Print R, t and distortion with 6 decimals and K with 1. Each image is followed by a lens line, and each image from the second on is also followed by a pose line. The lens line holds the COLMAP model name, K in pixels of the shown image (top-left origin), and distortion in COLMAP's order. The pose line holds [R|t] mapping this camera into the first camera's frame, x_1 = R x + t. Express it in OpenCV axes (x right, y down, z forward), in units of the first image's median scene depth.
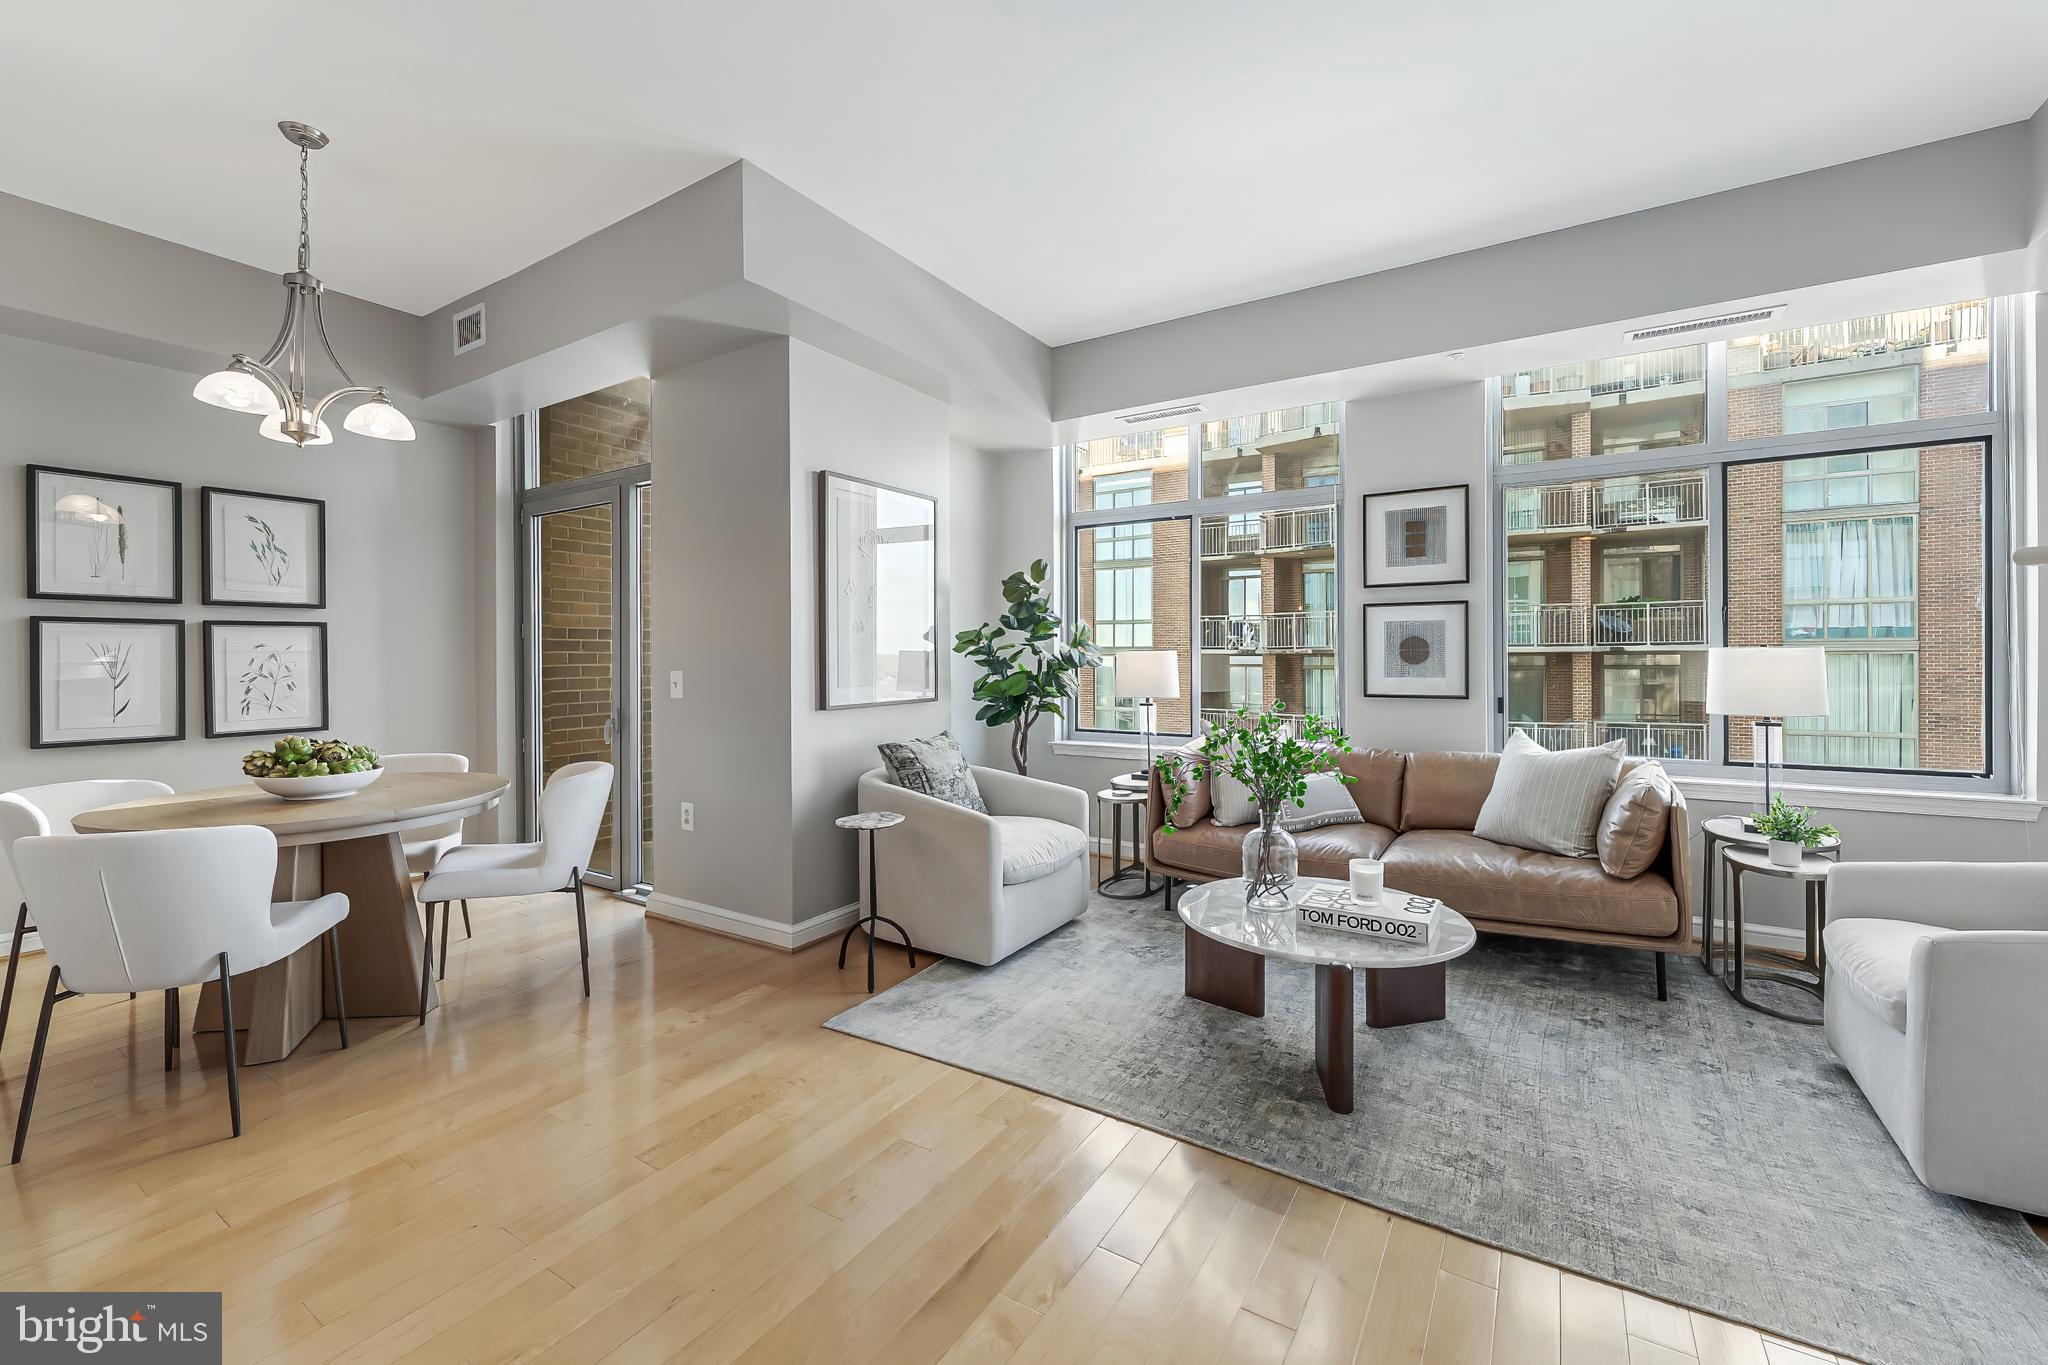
lens RADIAL K [[830.7, 0, 1028.6], [0, 830.7, 660.3], [0, 0, 1]] dist [0.003007, -0.001108]
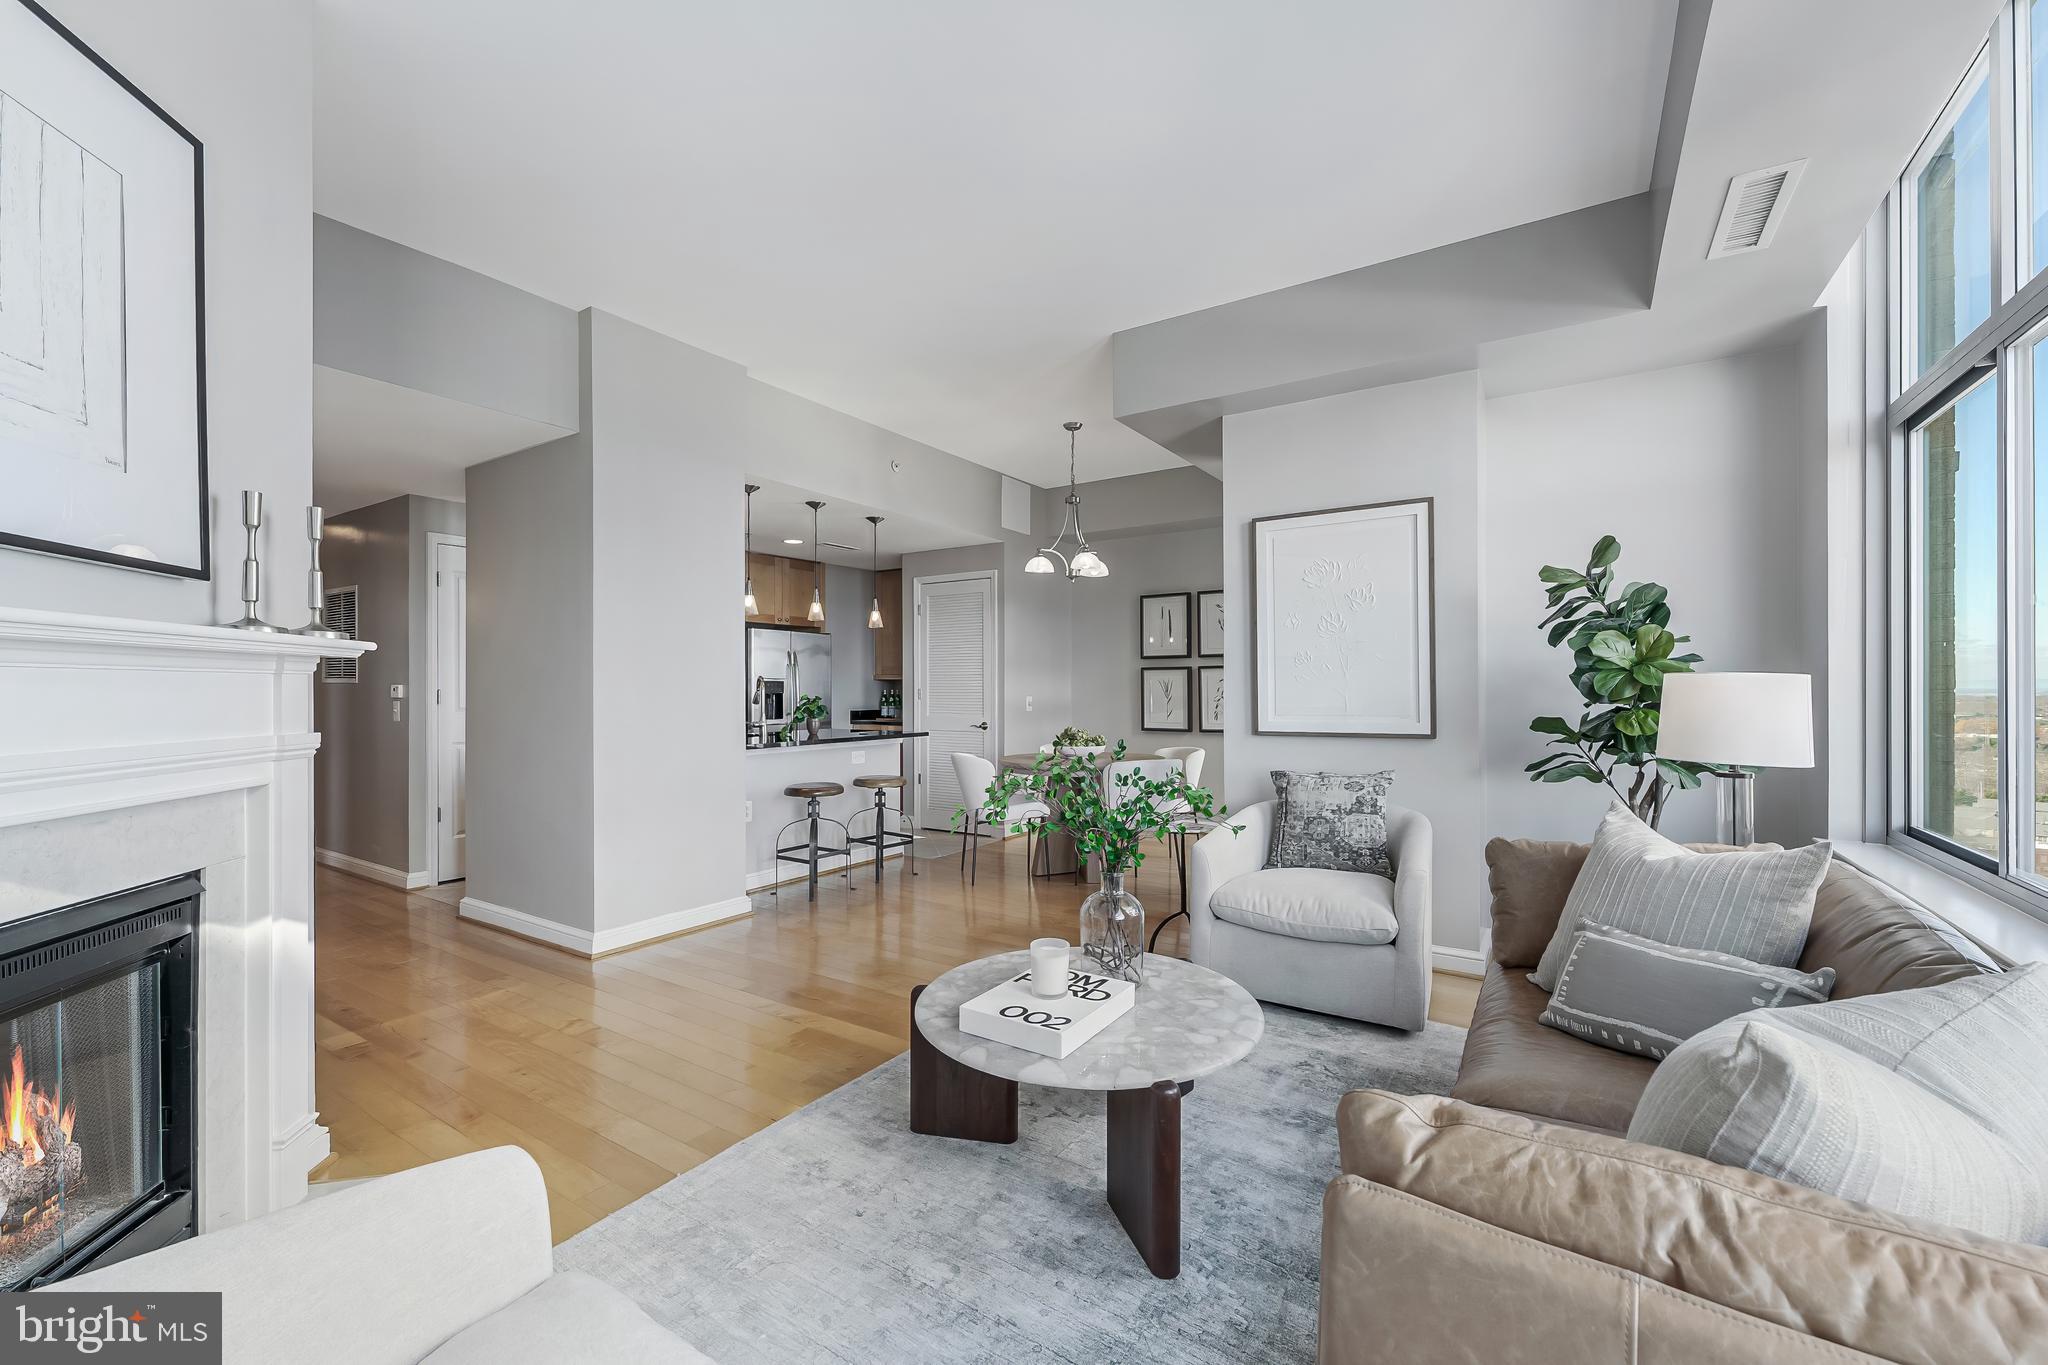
lens RADIAL K [[830.7, 0, 1020.4], [0, 830.7, 683.7], [0, 0, 1]] dist [0.003007, -0.001108]
pose [[-0.023229, -0.004160, -0.999722, 0.811559], [-0.000796, 0.999991, -0.004143, -0.002816], [0.999730, 0.000699, -0.023232, 0.664188]]
